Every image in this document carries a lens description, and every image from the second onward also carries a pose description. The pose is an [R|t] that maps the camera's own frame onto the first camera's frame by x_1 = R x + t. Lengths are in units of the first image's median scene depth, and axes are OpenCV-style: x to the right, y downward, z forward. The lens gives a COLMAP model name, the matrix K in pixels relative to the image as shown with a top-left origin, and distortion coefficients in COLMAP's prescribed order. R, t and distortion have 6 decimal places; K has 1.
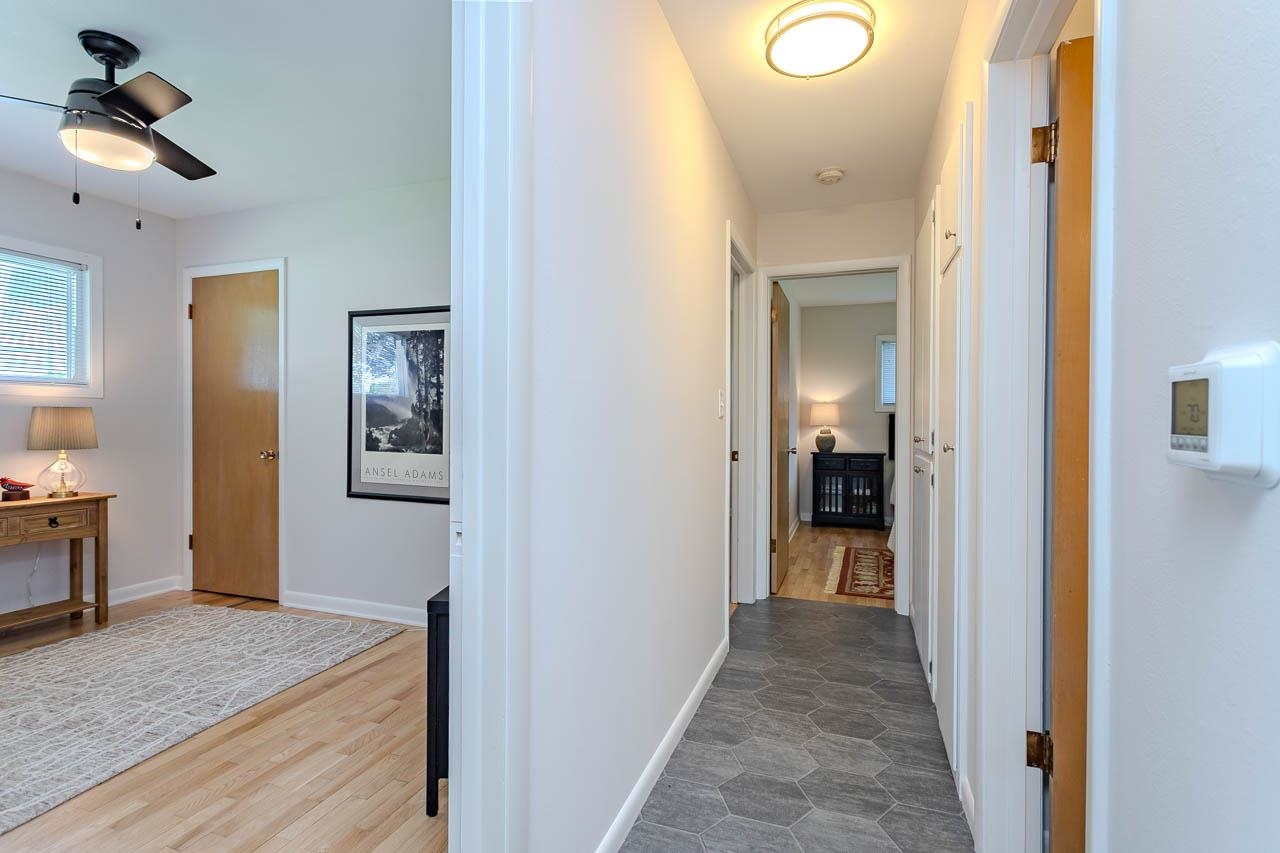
lens RADIAL K [[604.2, 0, 638.0], [0, 604.2, 423.9], [0, 0, 1]] dist [0.001769, 0.000185]
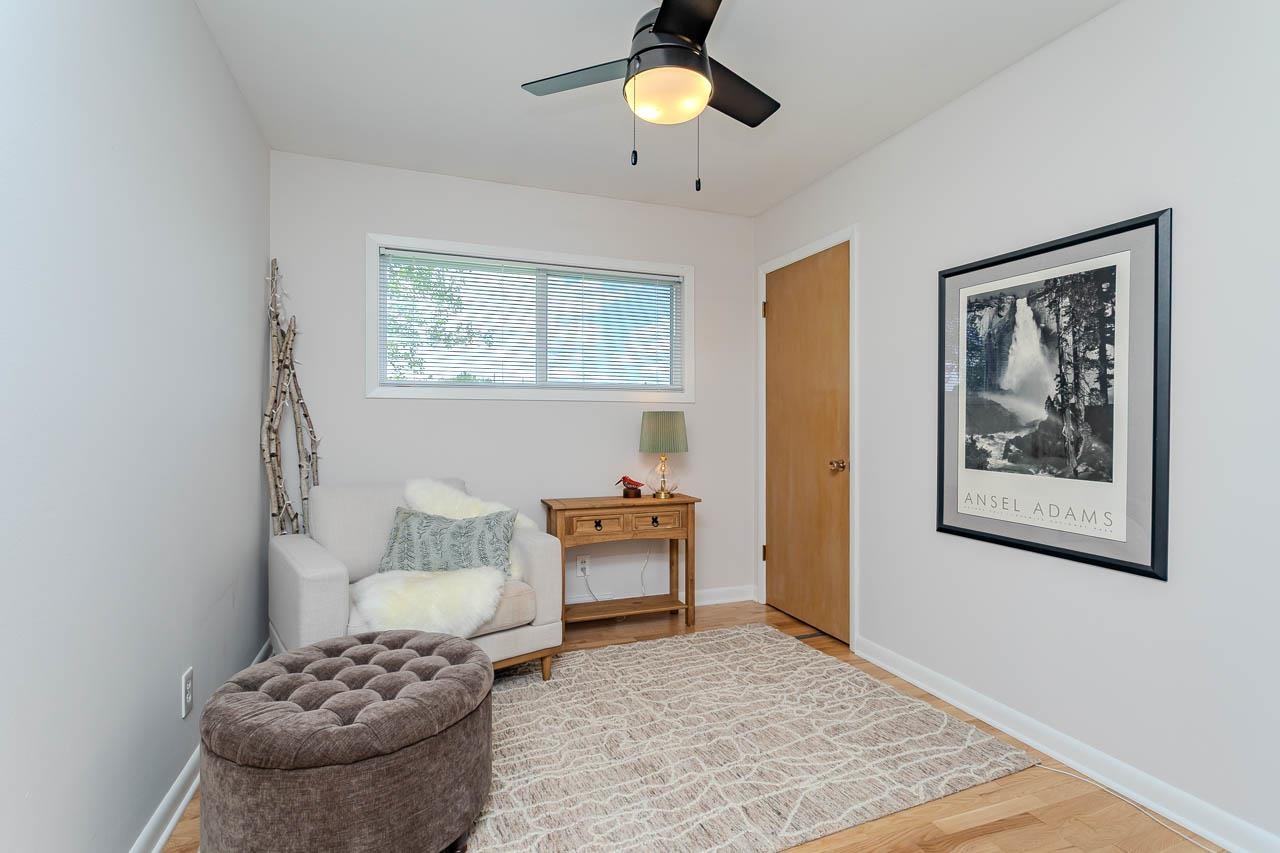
lens RADIAL K [[604.2, 0, 638.0], [0, 604.2, 423.9], [0, 0, 1]] dist [0.001769, 0.000185]
pose [[0.649097, -0.002637, -0.760701, -0.176618], [-0.001835, 0.999986, -0.005032, -0.001724], [0.760703, 0.004663, 0.649083, 0.280834]]
